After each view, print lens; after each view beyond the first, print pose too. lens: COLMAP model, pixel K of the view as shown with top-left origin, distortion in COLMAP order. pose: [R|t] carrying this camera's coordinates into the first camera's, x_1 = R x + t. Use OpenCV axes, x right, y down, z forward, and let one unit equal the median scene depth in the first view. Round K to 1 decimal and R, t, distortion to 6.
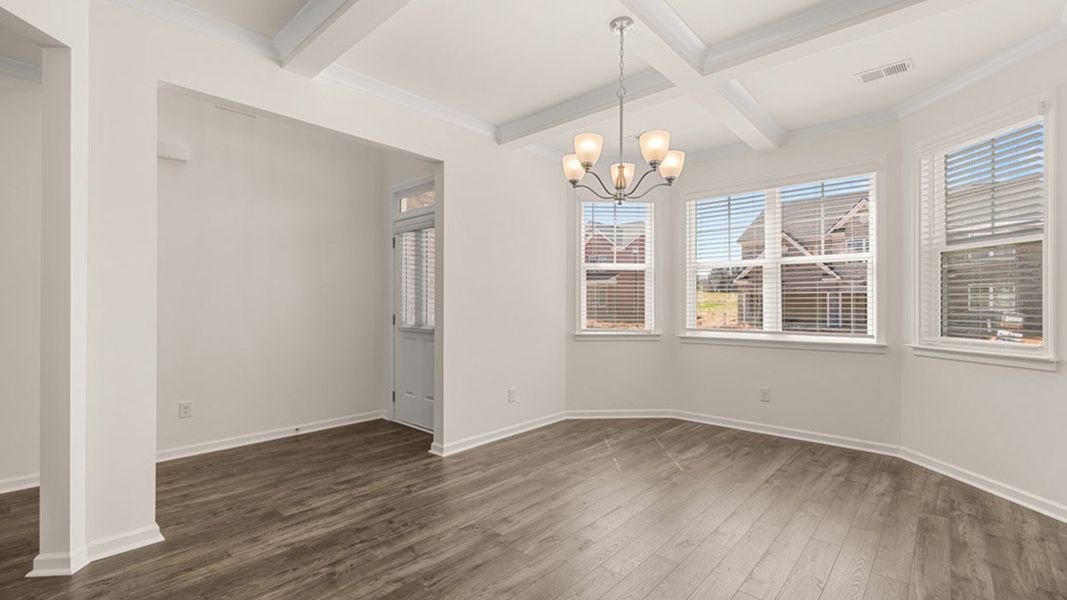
lens RADIAL K [[458.2, 0, 532.2], [0, 458.2, 303.0], [0, 0, 1]] dist [-0.003165, -0.000927]
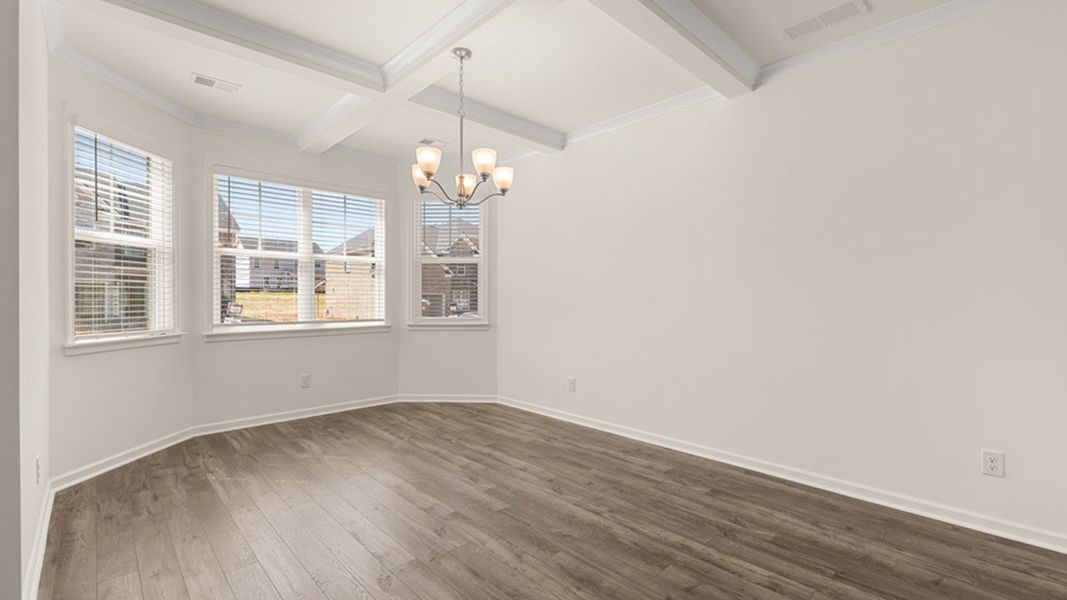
lens RADIAL K [[458.2, 0, 531.9], [0, 458.2, 300.7], [0, 0, 1]] dist [-0.003165, -0.000927]
pose [[0.066703, -0.006468, 0.997752, -0.544763], [-0.006212, 0.999957, 0.006898, 0.003121], [-0.997754, -0.006658, 0.066660, 0.427579]]
